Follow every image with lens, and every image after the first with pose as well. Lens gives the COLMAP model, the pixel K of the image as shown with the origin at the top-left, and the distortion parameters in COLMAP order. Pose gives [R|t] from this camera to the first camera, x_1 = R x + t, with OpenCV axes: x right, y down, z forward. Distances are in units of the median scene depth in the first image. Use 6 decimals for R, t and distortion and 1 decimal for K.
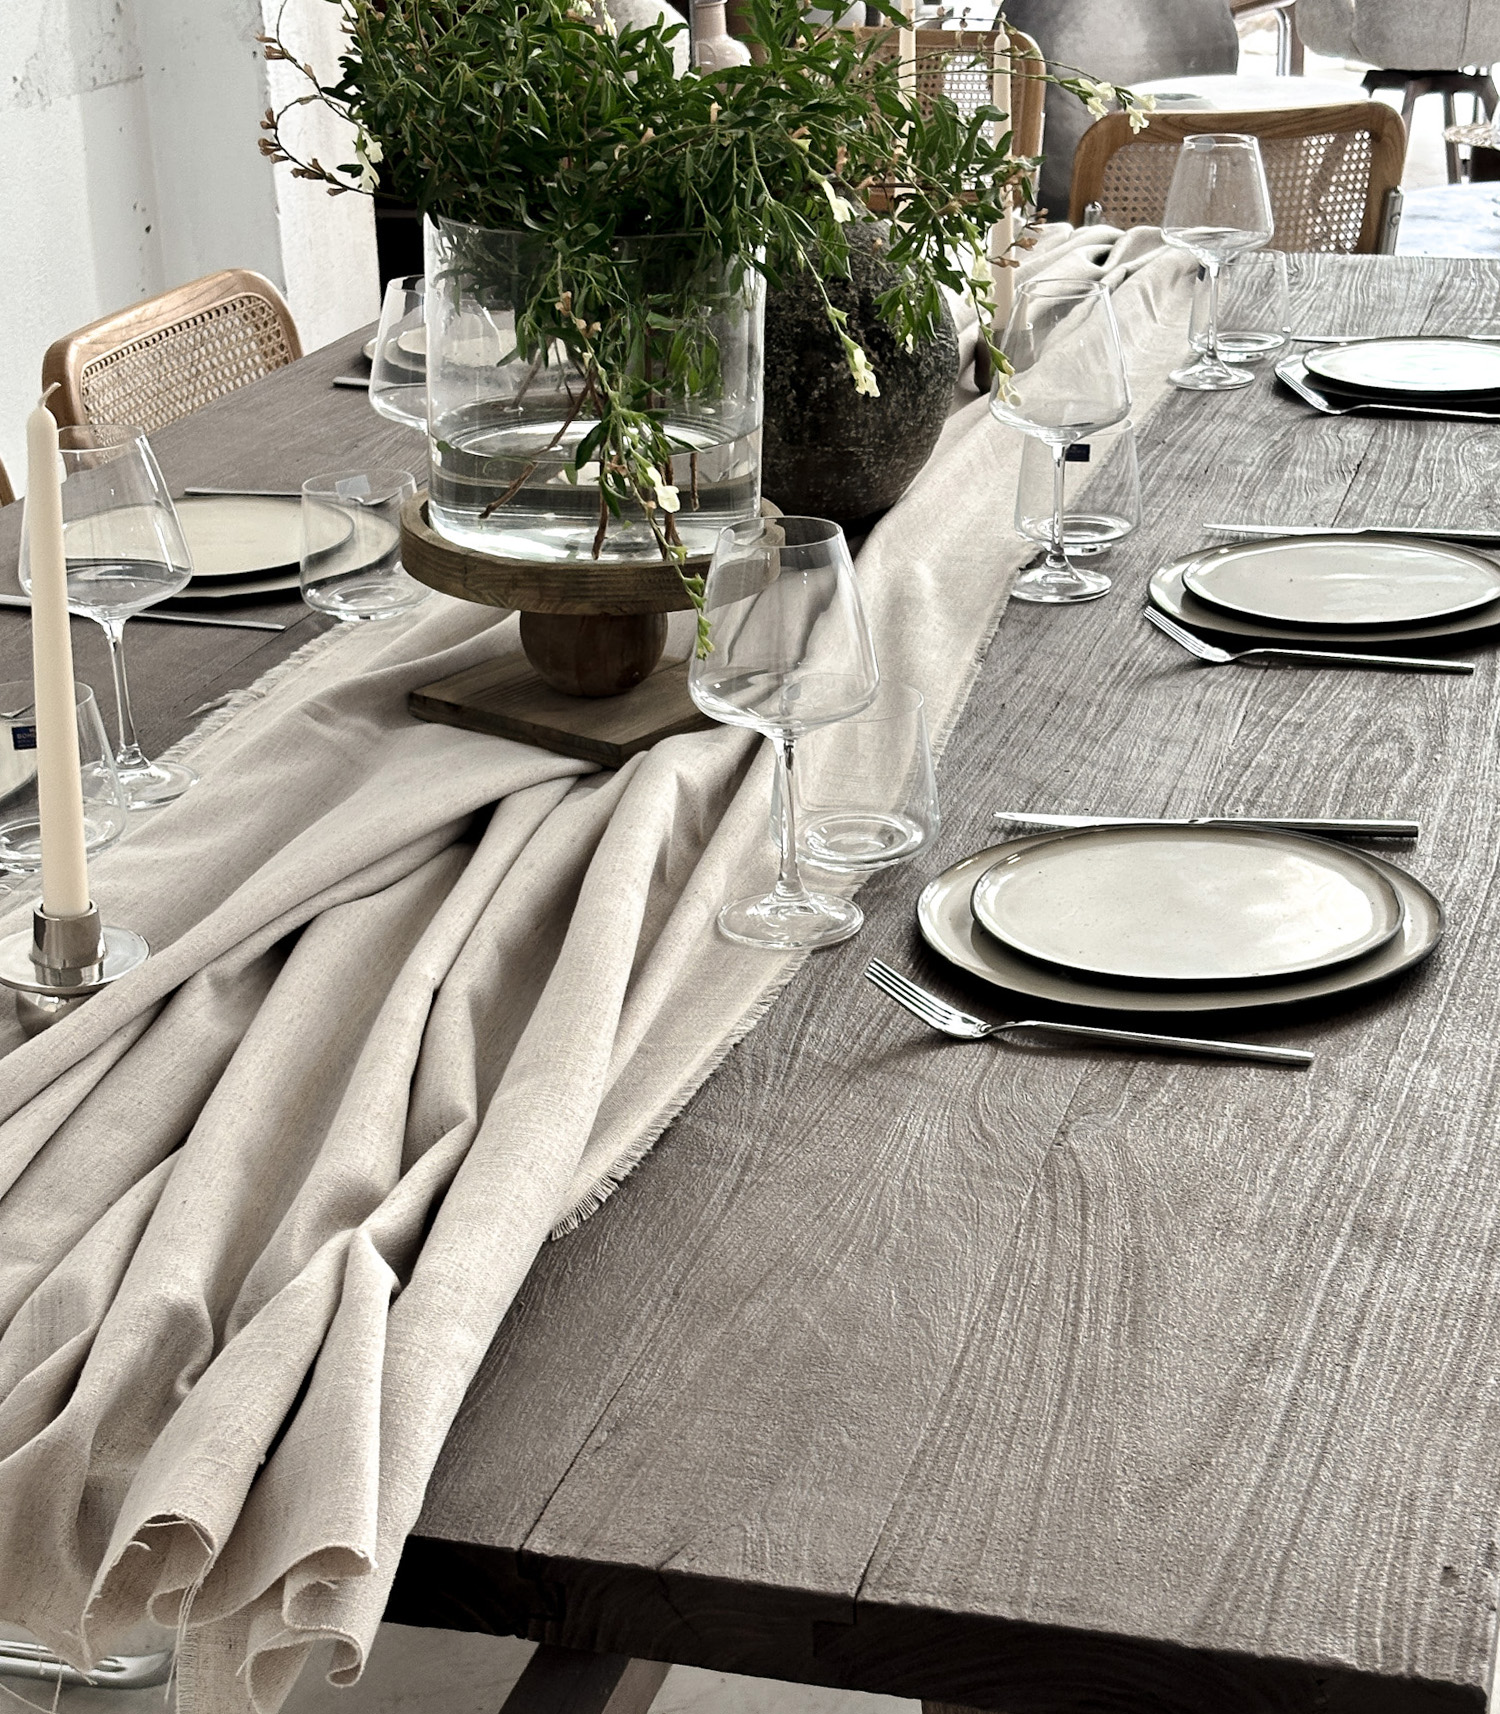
lens RADIAL K [[3107.5, 0, 790.3], [0, 3107.5, 934.9], [0, 0, 1]] dist [0.201721, -0.739294]
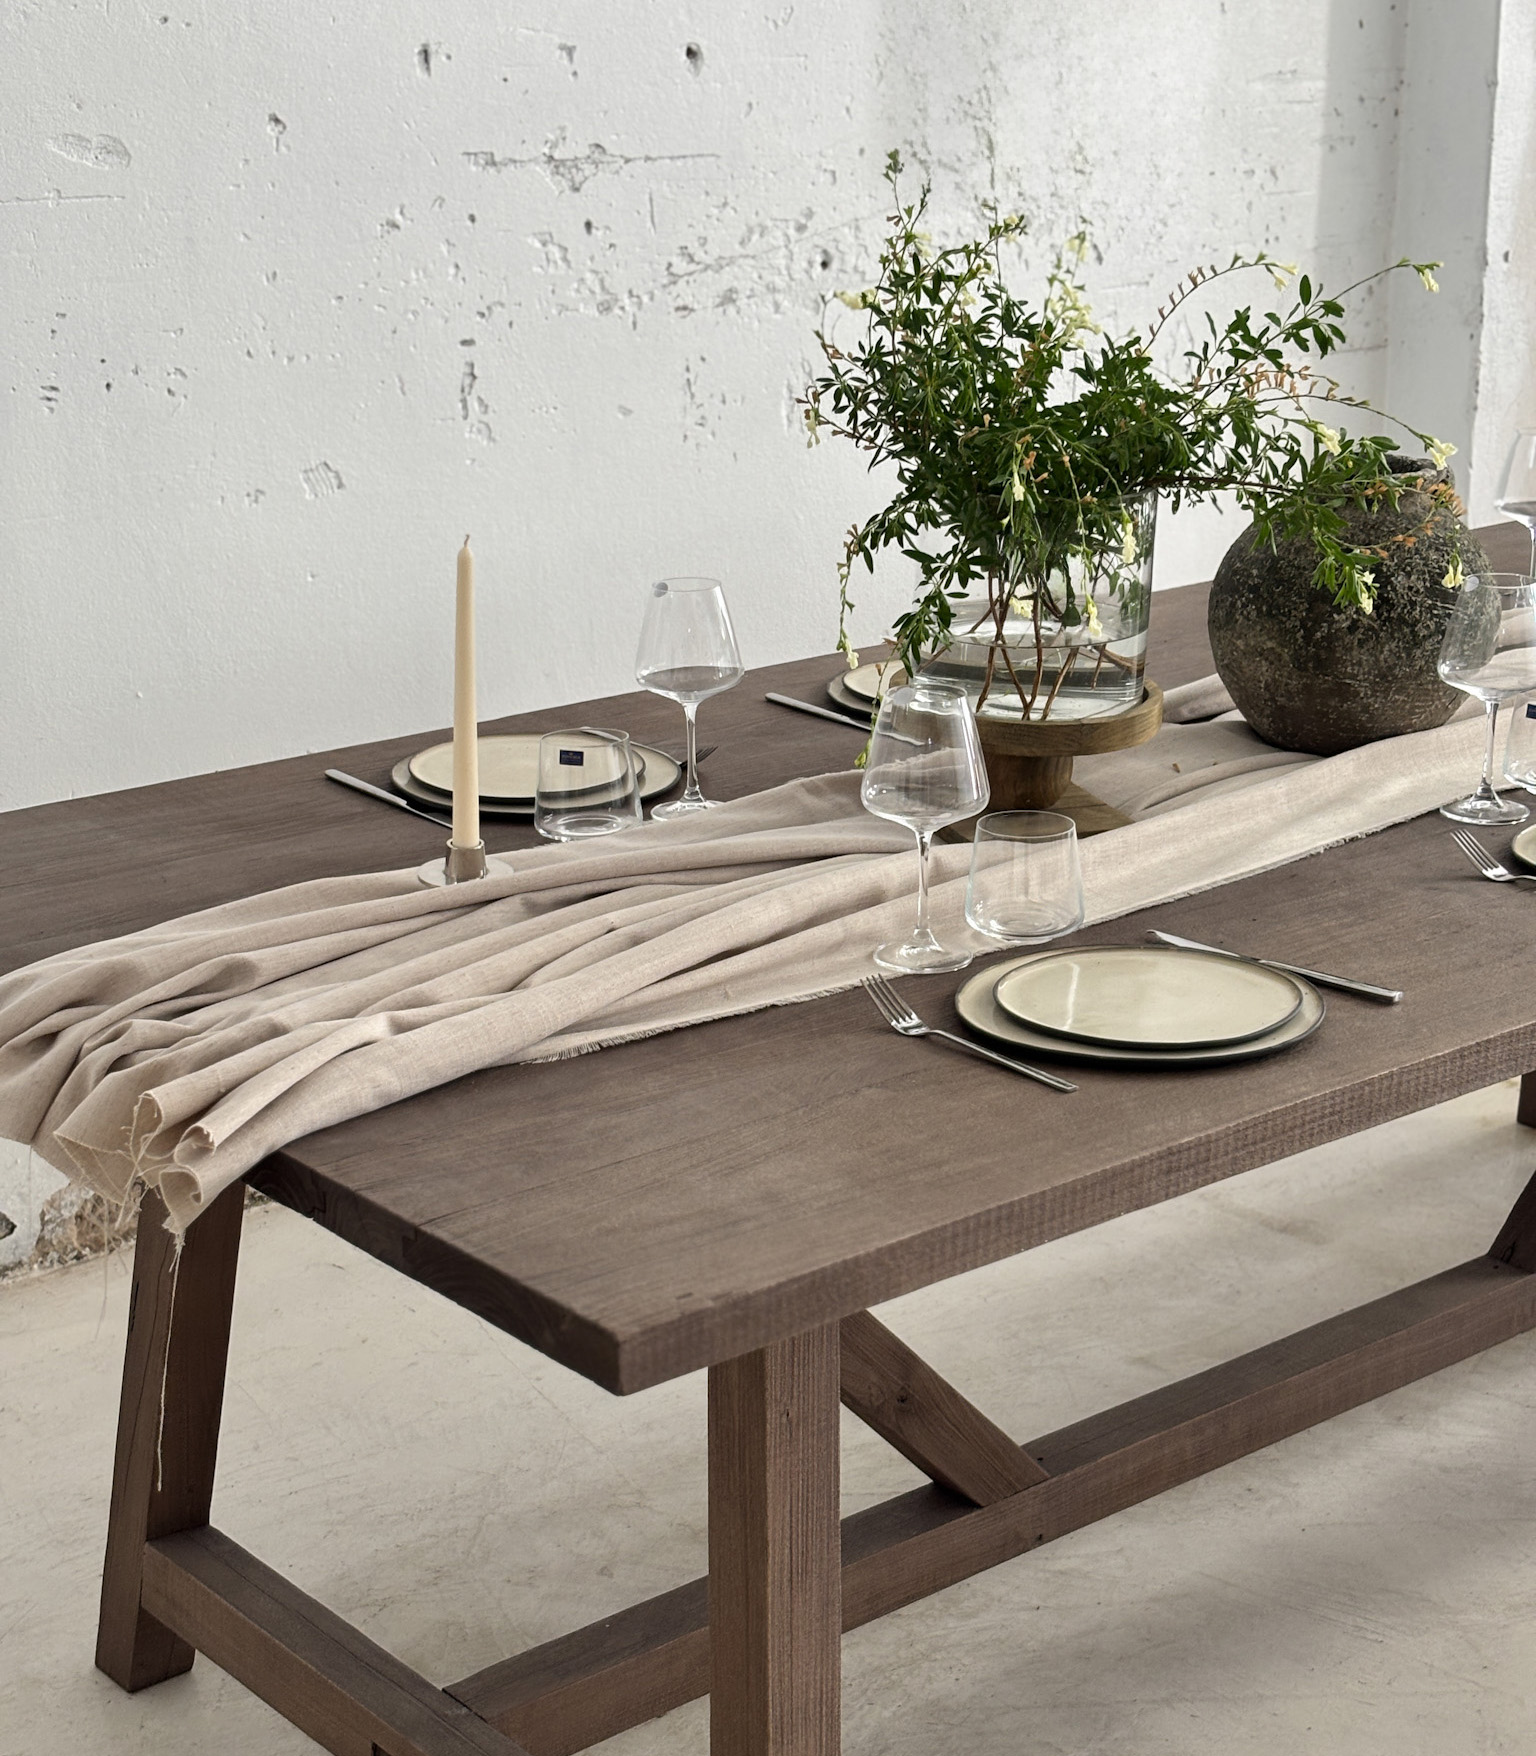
lens RADIAL K [[3111.8, 0, 768.1], [0, 3111.8, 893.0], [0, 0, 1]] dist [0.226505, -0.698602]
pose [[0.820337, 0.183635, -0.541595, 0.656561], [-0.226196, 0.974003, -0.012362, 0.000630], [0.525245, 0.132648, 0.840549, -0.252422]]
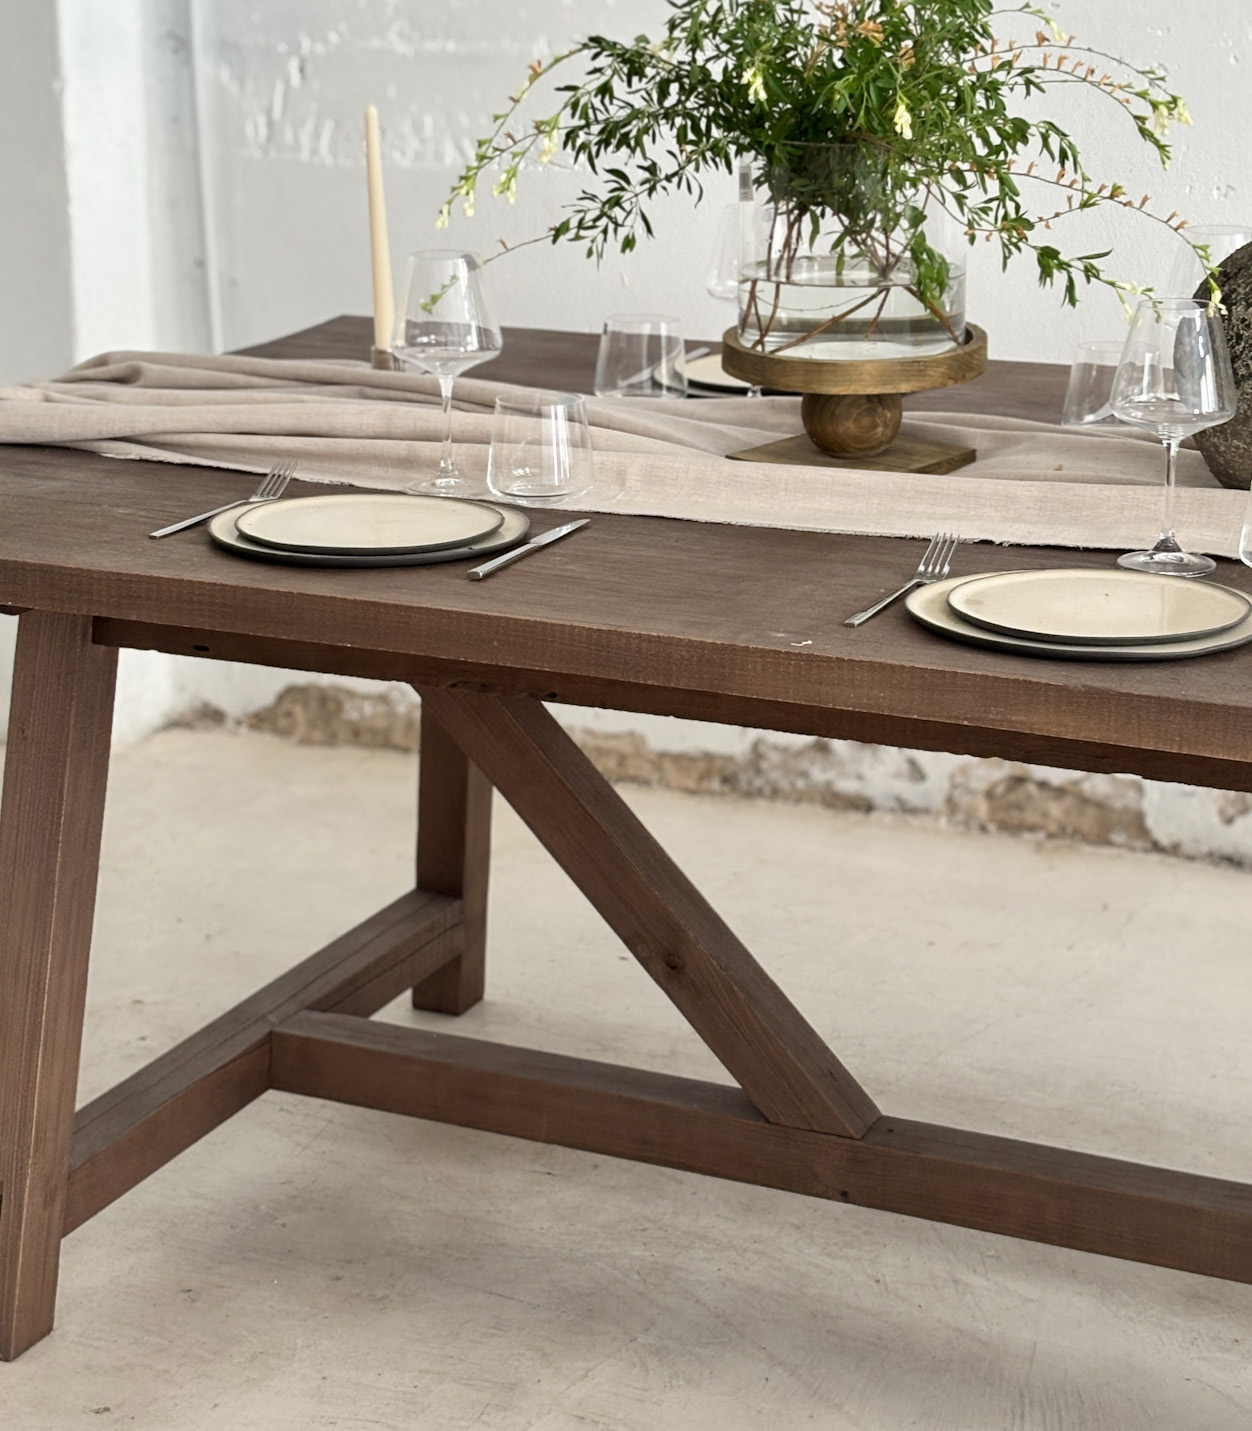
lens RADIAL K [[3070.5, 0, 625.3], [0, 3070.5, 583.9], [0, 0, 1]] dist [0.197616, -0.594233]
pose [[-0.162819, 0.254728, -0.953207, 1.429248], [-0.369565, 0.880023, 0.298297, -0.445980], [0.914829, 0.400840, -0.049146, 1.074171]]
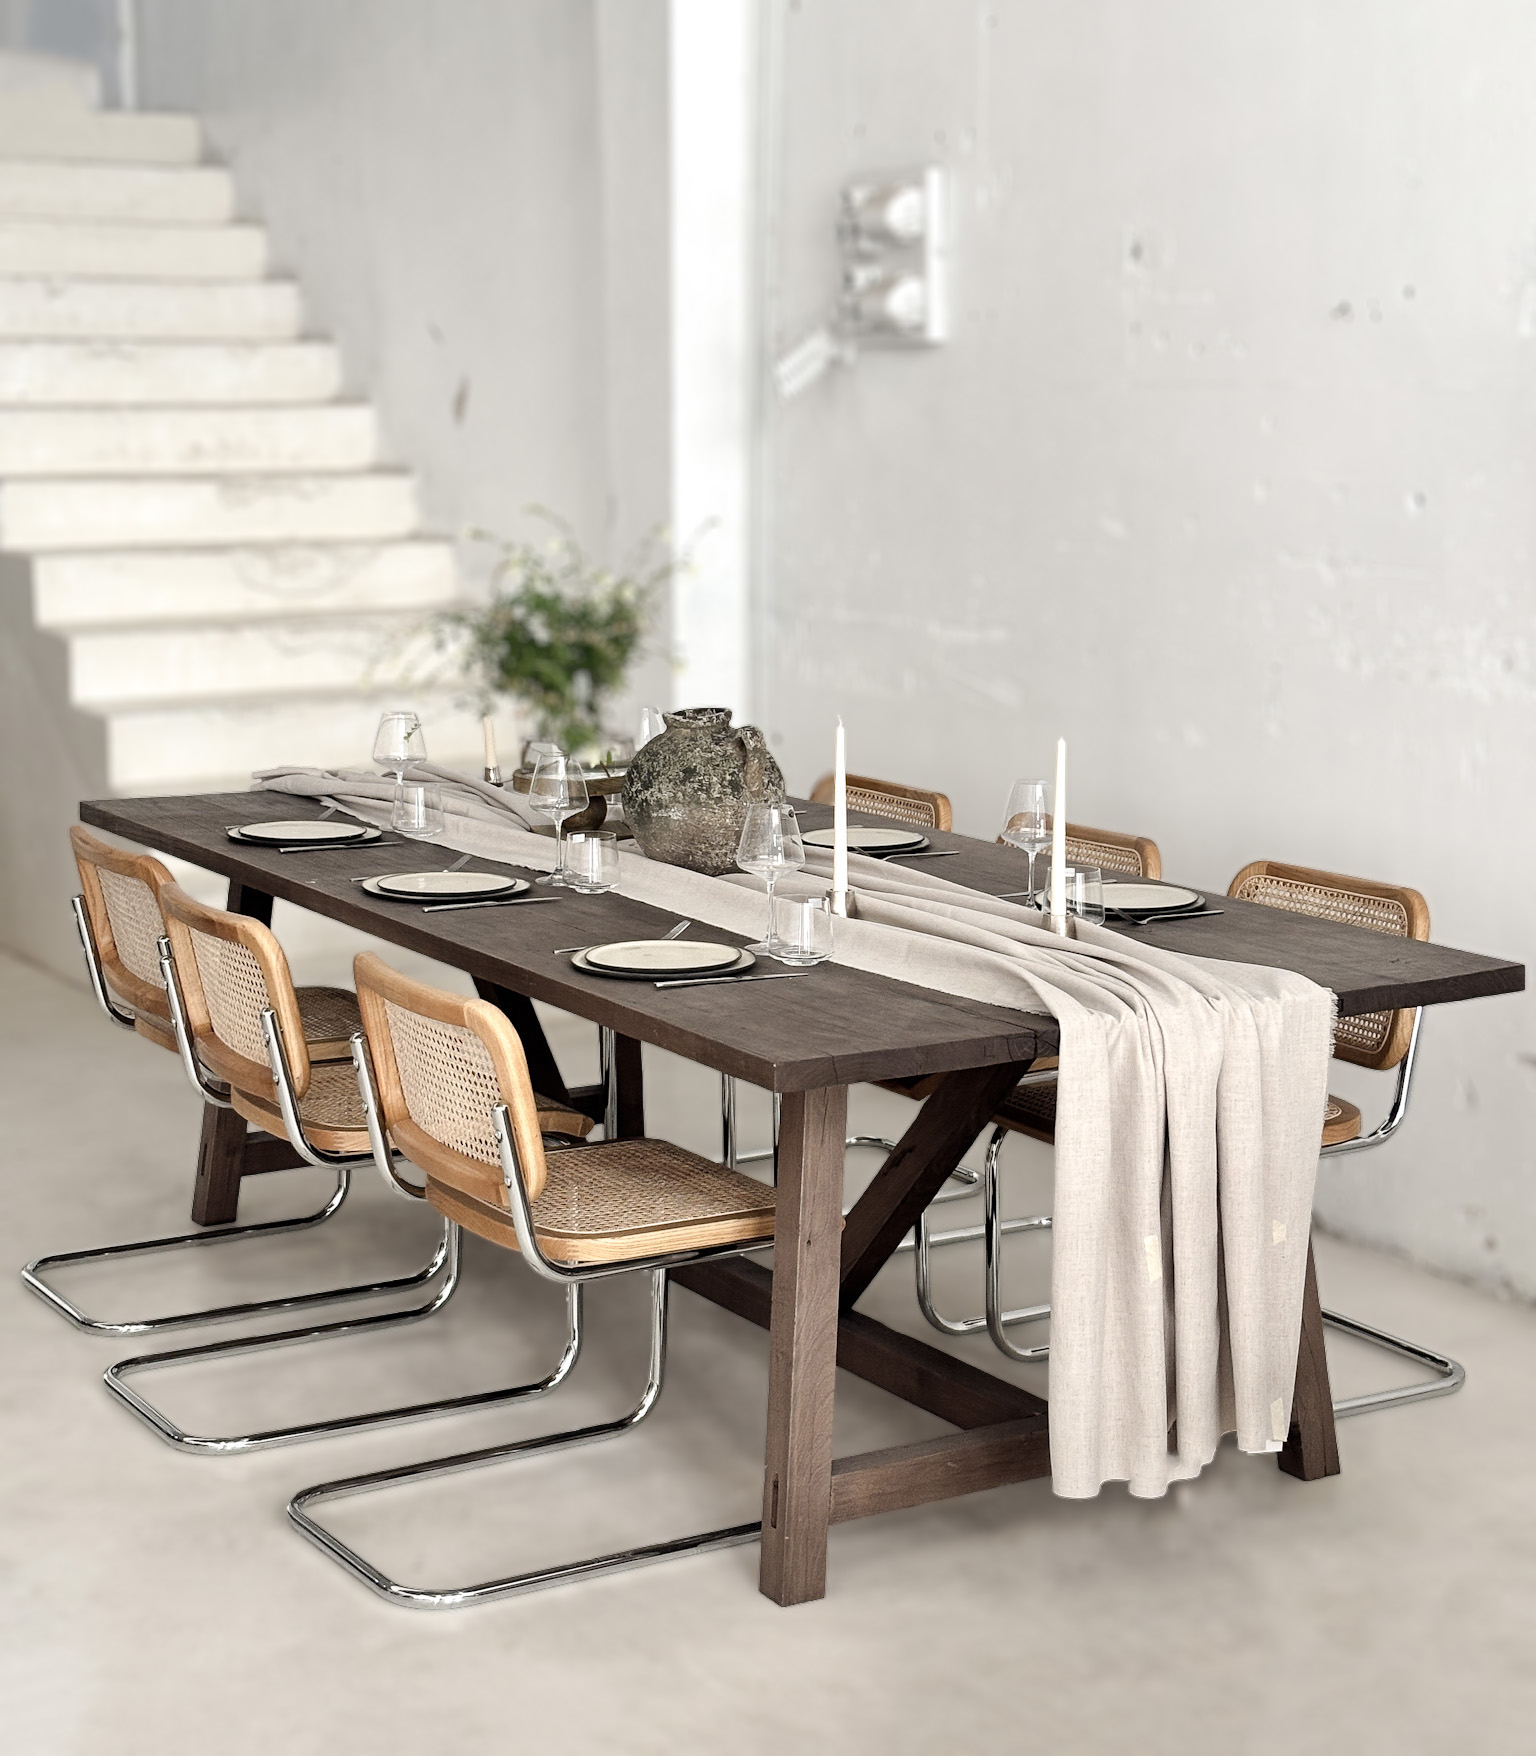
lens RADIAL K [[3050.7, 0, 768.0], [0, 3050.7, 878.0], [0, 0, 1]] dist [0.243376, -1.742740]
pose [[-0.686825, 0.134854, -0.714203, 1.923613], [-0.267727, 0.866604, 0.421094, -1.341742], [0.675717, 0.480430, -0.559101, 2.874498]]
